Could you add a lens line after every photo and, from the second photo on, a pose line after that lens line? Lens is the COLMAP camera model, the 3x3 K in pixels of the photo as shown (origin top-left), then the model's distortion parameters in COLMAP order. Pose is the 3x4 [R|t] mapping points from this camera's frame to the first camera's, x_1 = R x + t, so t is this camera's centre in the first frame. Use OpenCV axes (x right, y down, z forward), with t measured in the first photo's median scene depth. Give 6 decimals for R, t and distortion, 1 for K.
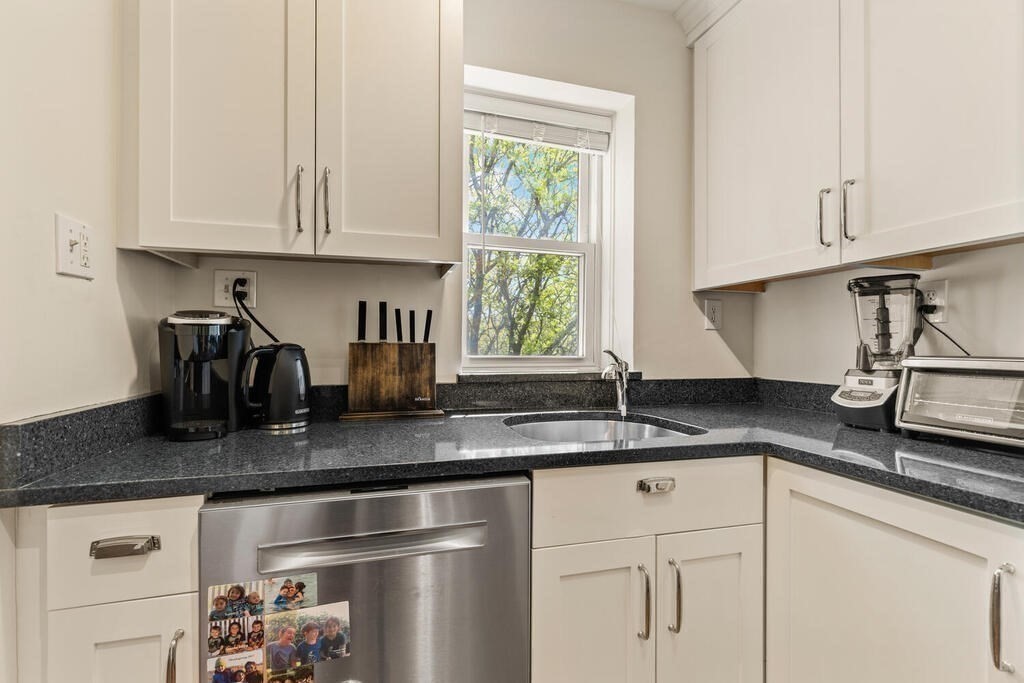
lens RADIAL K [[462.9, 0, 504.7], [0, 462.9, 340.5], [0, 0, 1]] dist [0.005249, -0.001908]
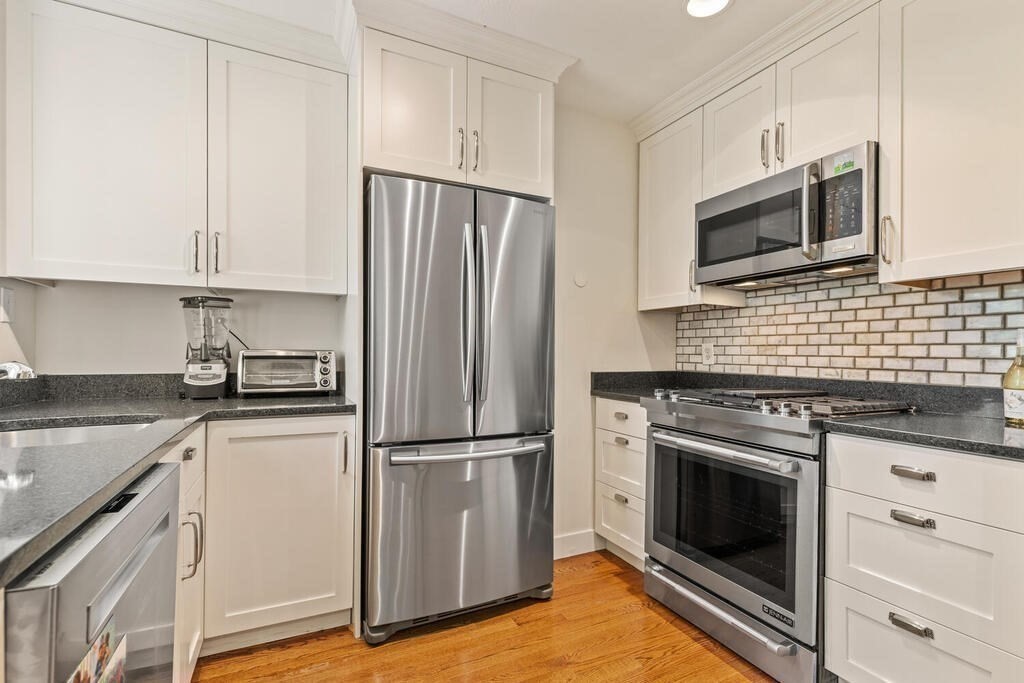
lens RADIAL K [[467.3, 0, 508.5], [0, 467.3, 351.8], [0, 0, 1]] dist [0.011935, -0.005048]
pose [[-0.156360, -0.007228, 0.987674, -0.884310], [-0.020099, 0.999789, 0.004135, 0.013923], [-0.987496, -0.019204, -0.156472, 0.300890]]
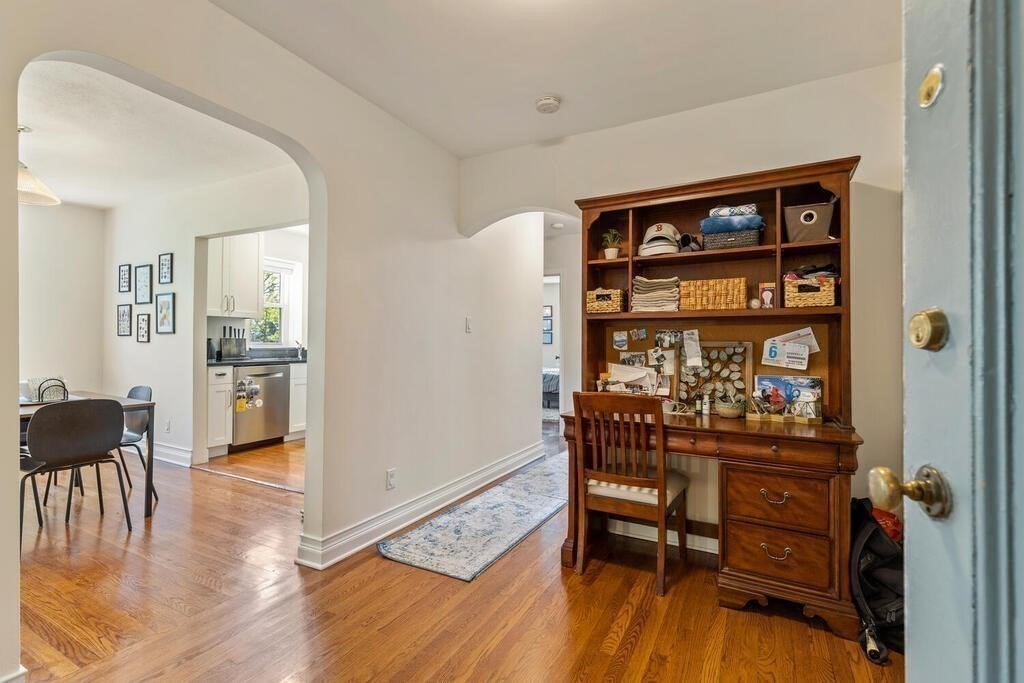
lens RADIAL K [[467.3, 0, 510.9], [0, 467.3, 338.9], [0, 0, 1]] dist [0.011935, -0.005048]
pose [[0.703971, 0.006847, 0.710195, -1.482420], [-0.012401, 0.999920, 0.002652, -0.028670], [-0.710120, -0.010675, 0.704000, -3.420340]]
